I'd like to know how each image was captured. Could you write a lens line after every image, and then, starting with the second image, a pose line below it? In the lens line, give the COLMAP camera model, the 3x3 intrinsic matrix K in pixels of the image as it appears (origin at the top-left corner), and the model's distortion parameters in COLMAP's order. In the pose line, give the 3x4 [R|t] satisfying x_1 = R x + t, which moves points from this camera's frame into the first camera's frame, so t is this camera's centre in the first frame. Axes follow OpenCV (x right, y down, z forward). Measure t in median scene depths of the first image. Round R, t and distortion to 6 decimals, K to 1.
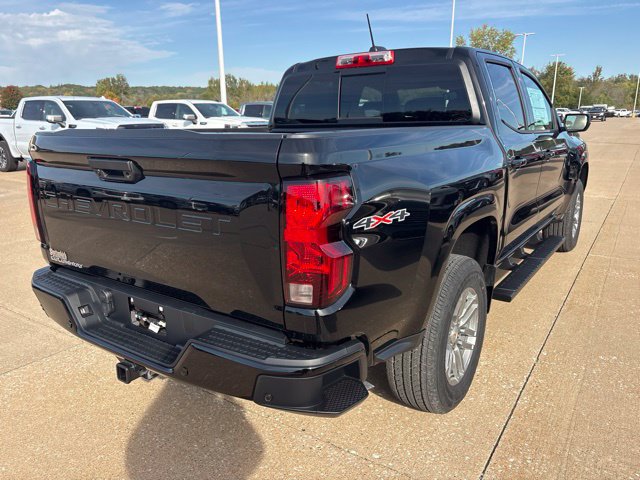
lens RADIAL K [[485.6, 0, 319.7], [0, 485.6, 238.6], [0, 0, 1]] dist [0.051230, -0.054117]
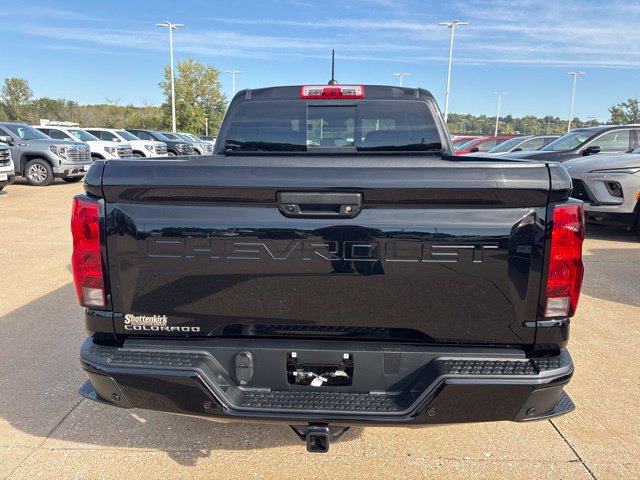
lens RADIAL K [[485.6, 0, 314.0], [0, 485.6, 234.5], [0, 0, 1]] dist [0.051230, -0.054117]
pose [[0.846262, -0.077343, 0.527123, -0.241354], [0.109821, 0.993482, -0.030541, -0.016074], [-0.521325, 0.083735, 0.849240, 0.073457]]
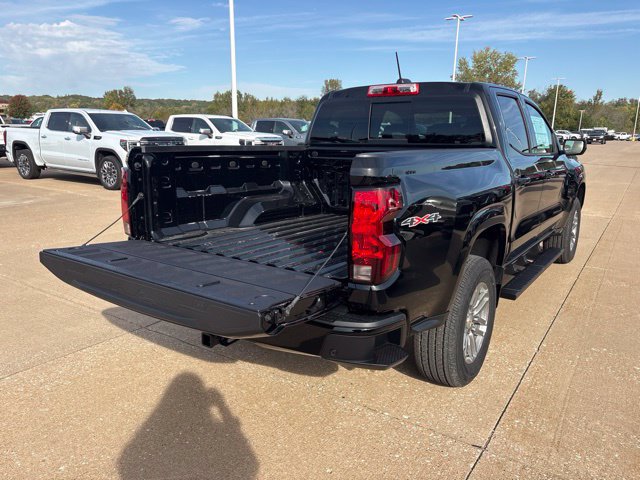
lens RADIAL K [[485.6, 0, 320.2], [0, 485.6, 238.1], [0, 0, 1]] dist [0.051230, -0.054117]
pose [[0.999706, 0.024213, 0.001058, -0.035165], [-0.024167, 0.999210, -0.031549, 0.013911], [-0.001821, 0.031515, 0.999502, -0.074104]]
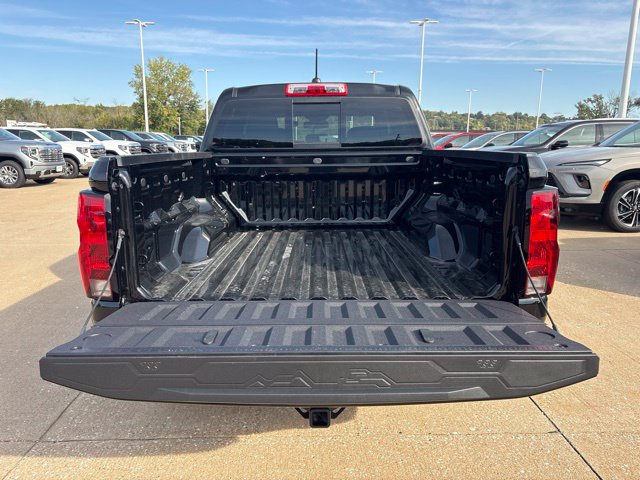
lens RADIAL K [[485.6, 0, 314.1], [0, 485.6, 235.8], [0, 0, 1]] dist [0.051230, -0.054117]
pose [[0.817680, -0.098678, 0.567153, -0.259653], [0.132311, 0.991039, -0.018327, -0.012349], [-0.560262, 0.090026, 0.823408, 0.067274]]
